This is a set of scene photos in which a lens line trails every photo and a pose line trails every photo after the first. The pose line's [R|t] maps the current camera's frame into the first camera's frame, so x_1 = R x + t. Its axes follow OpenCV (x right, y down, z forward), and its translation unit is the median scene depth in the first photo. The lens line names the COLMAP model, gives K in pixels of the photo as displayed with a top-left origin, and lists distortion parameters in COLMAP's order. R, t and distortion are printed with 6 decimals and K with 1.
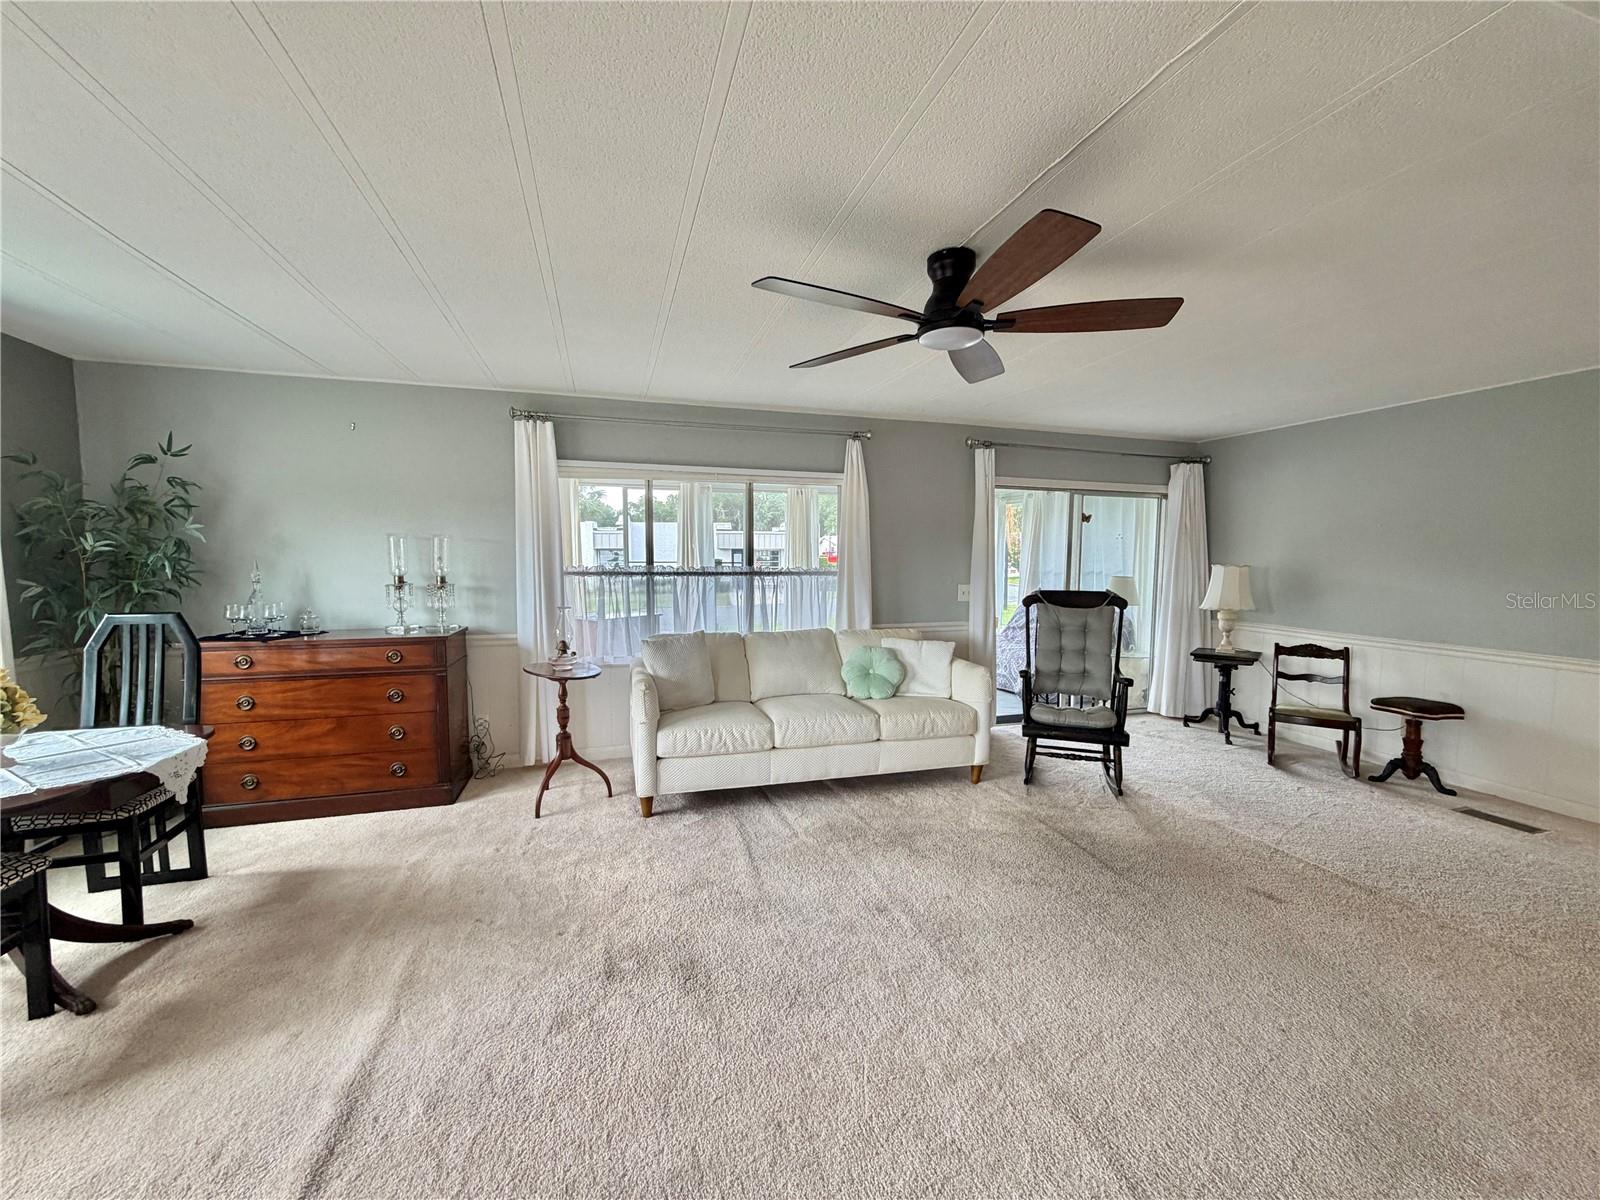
lens RADIAL K [[641.6, 0, 799.2], [0, 641.6, 602.4], [0, 0, 1]] dist [0.000608, -0.000060]
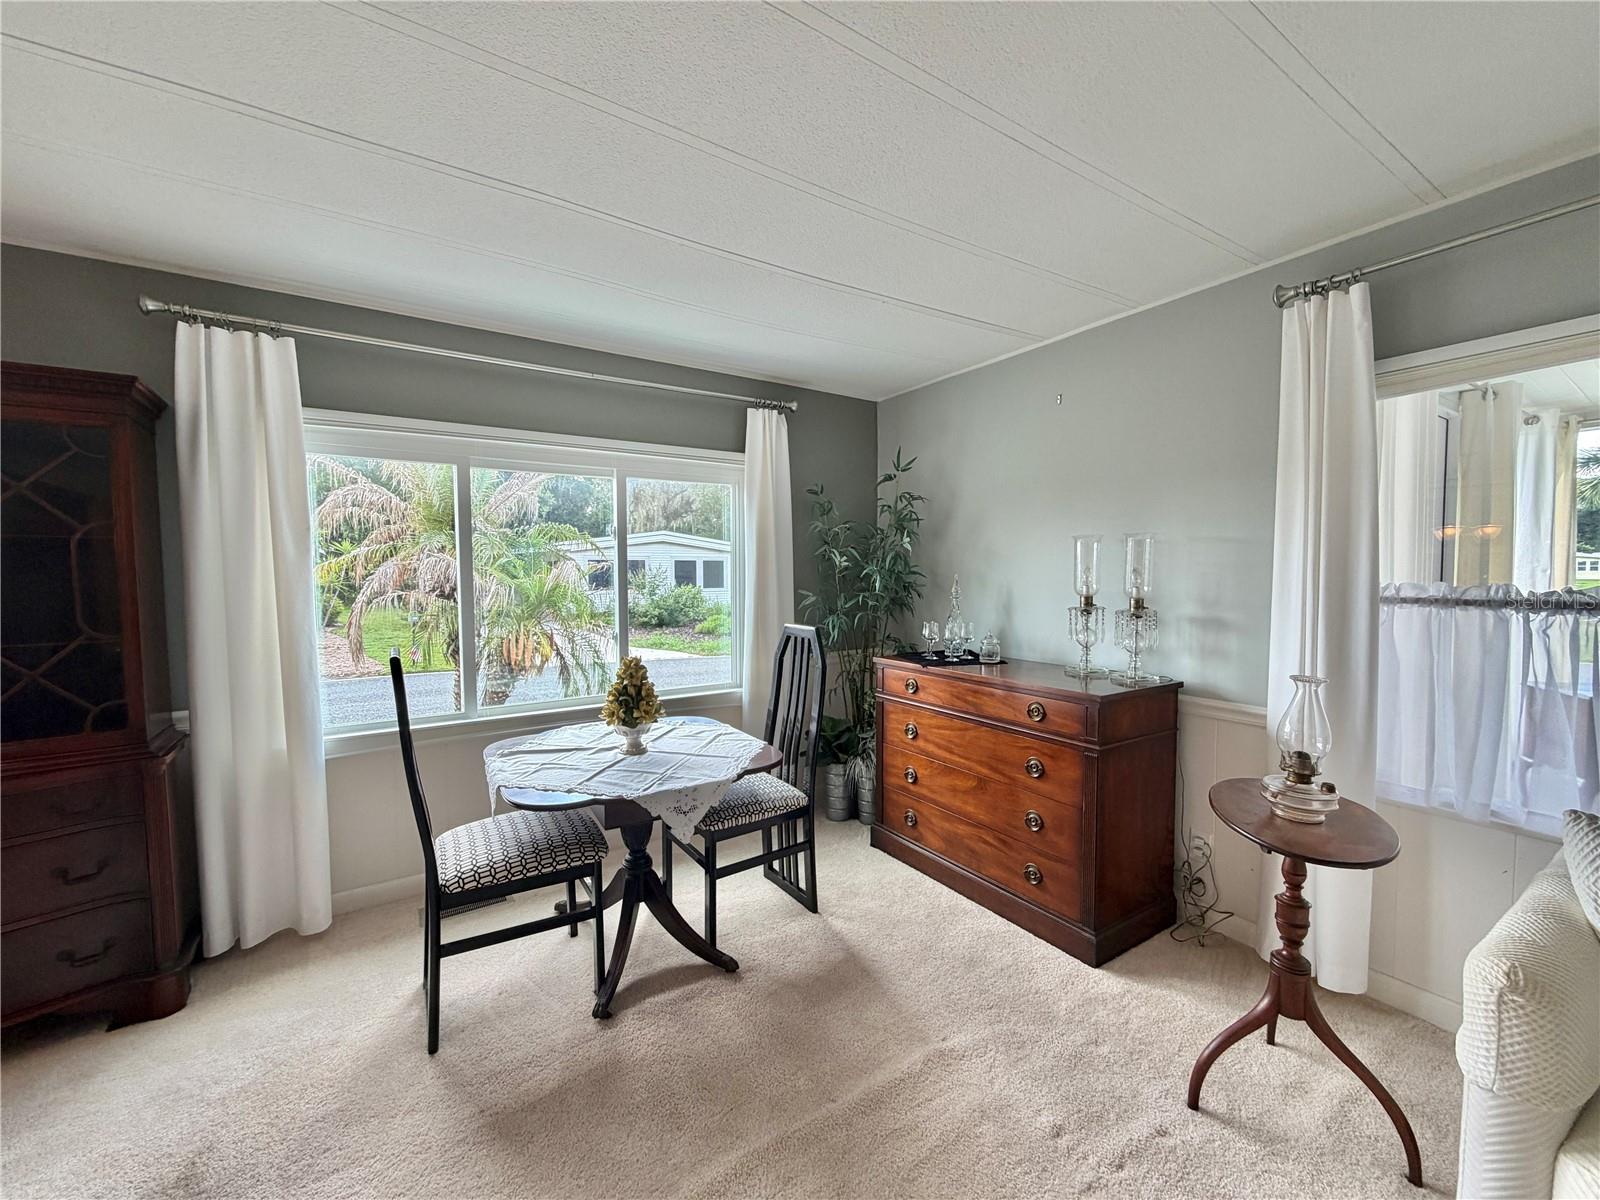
lens RADIAL K [[634.9, 0, 798.4], [0, 634.9, 602.4], [0, 0, 1]] dist [-0.001058, 0.000050]
pose [[0.281094, 0.040403, -0.958830, -0.047754], [-0.062748, 0.997749, 0.023647, -0.032757], [0.957627, 0.053518, 0.282996, 0.536418]]
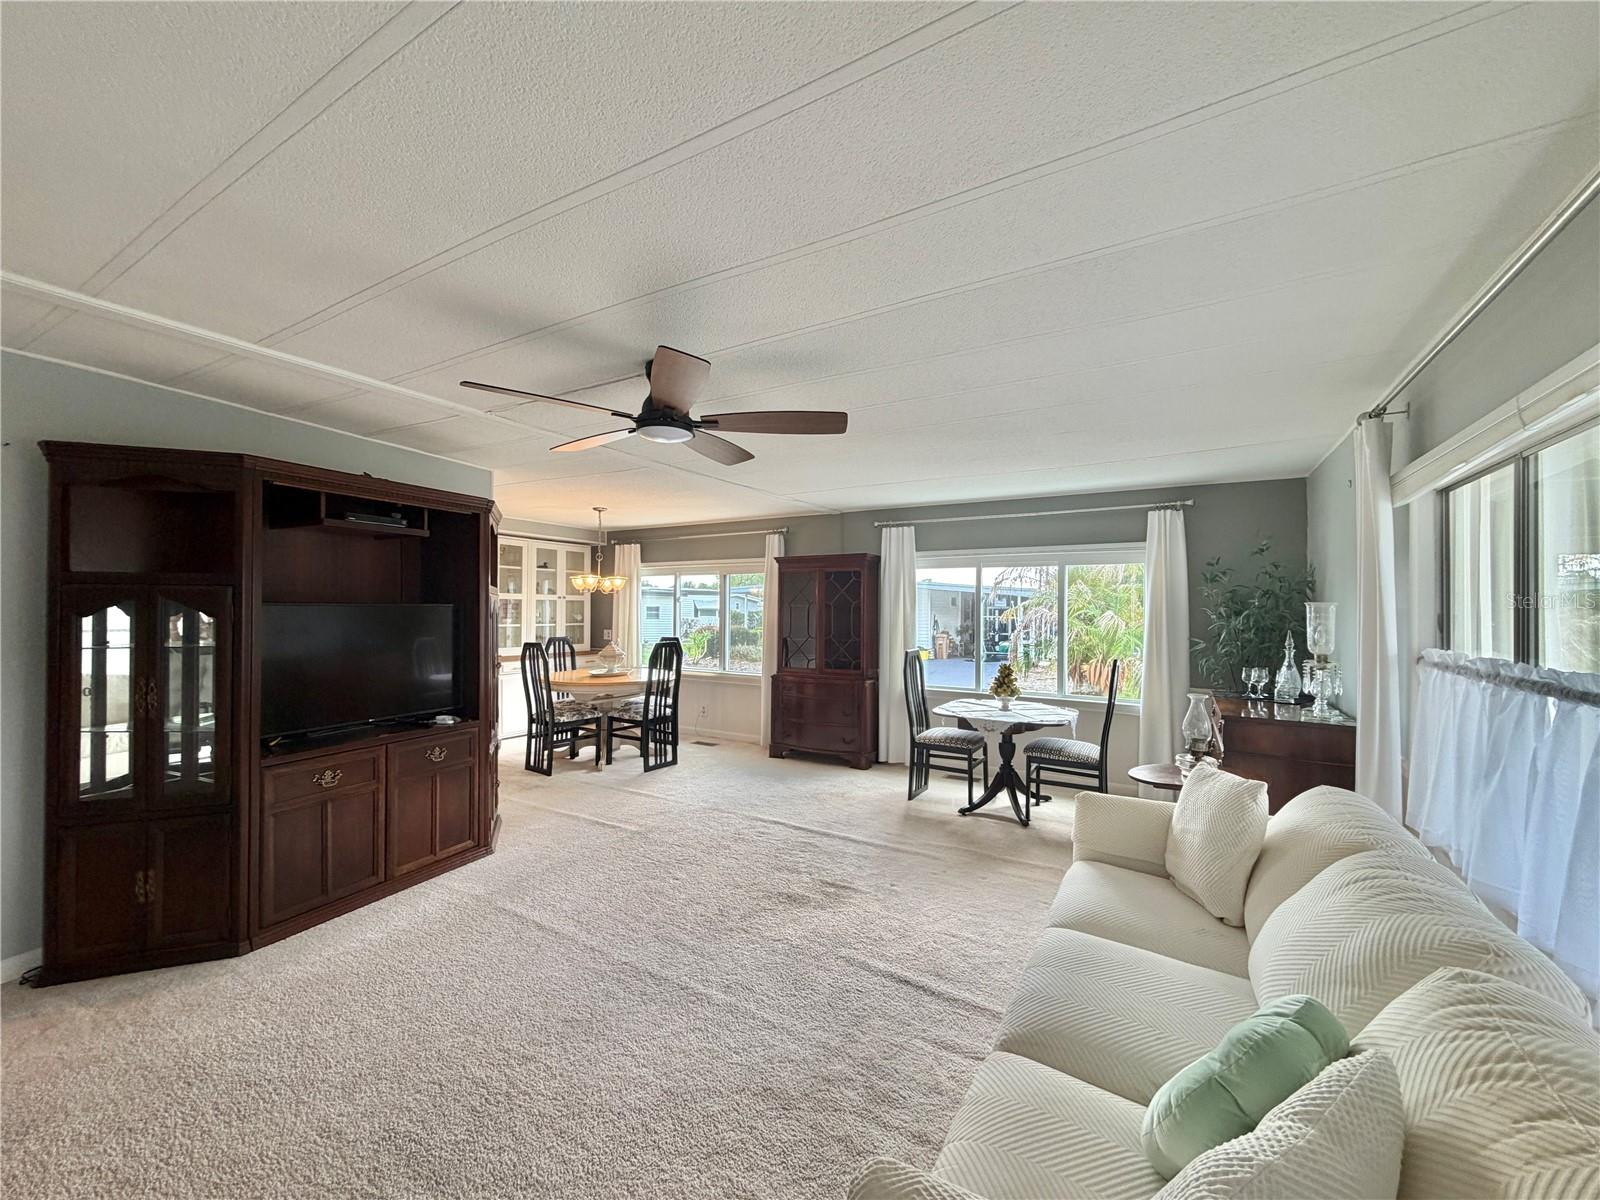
lens RADIAL K [[639.7, 0, 799.5], [0, 639.7, 603.0], [0, 0, 1]] dist [-0.000064, -0.000114]
pose [[-0.733725, -0.015264, -0.679275, 0.511438], [-0.061088, 0.997181, 0.043577, -0.109917], [0.676695, 0.073469, -0.732589, 1.236545]]
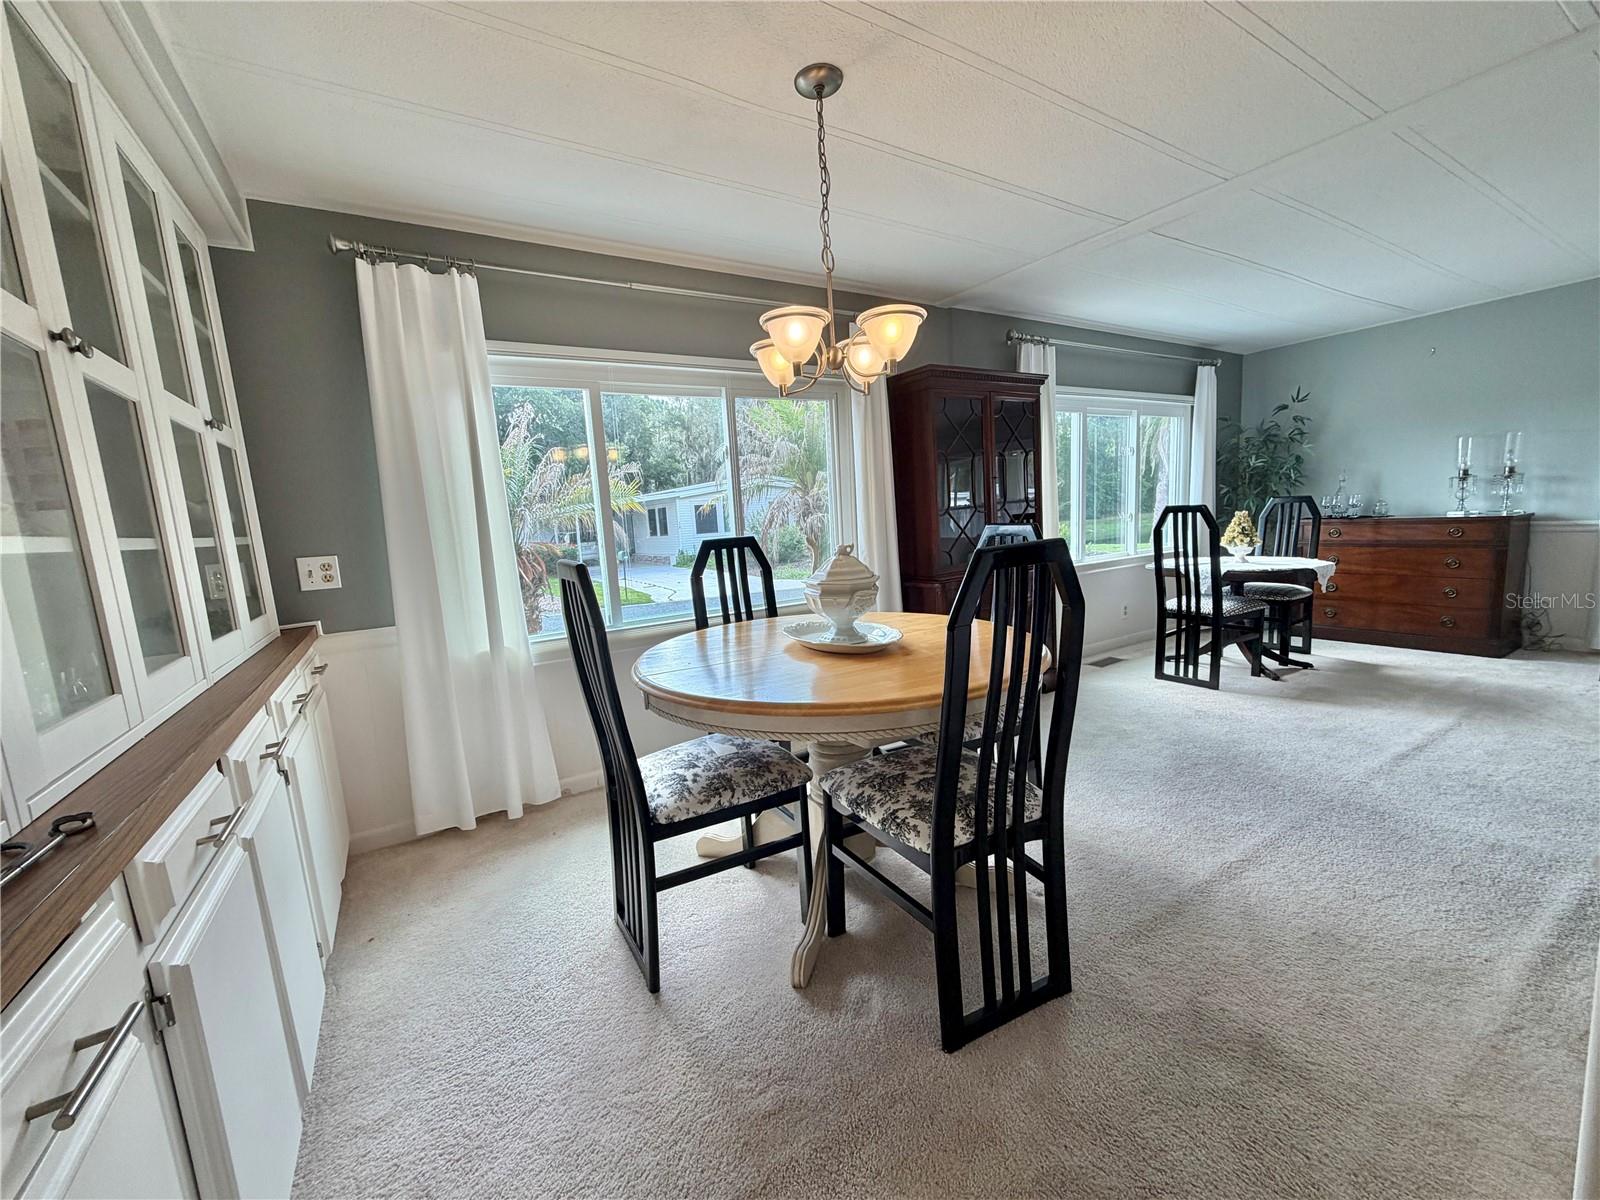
lens RADIAL K [[640.0, 0, 800.0], [0, 640.0, 600.0], [0, 0, 1]] dist [0.000828, 0.000010]
pose [[0.261178, 0.109259, -0.959087, 0.253653], [-0.011522, 0.993856, 0.110083, 0.091027], [0.965222, -0.017701, 0.260832, -0.569949]]
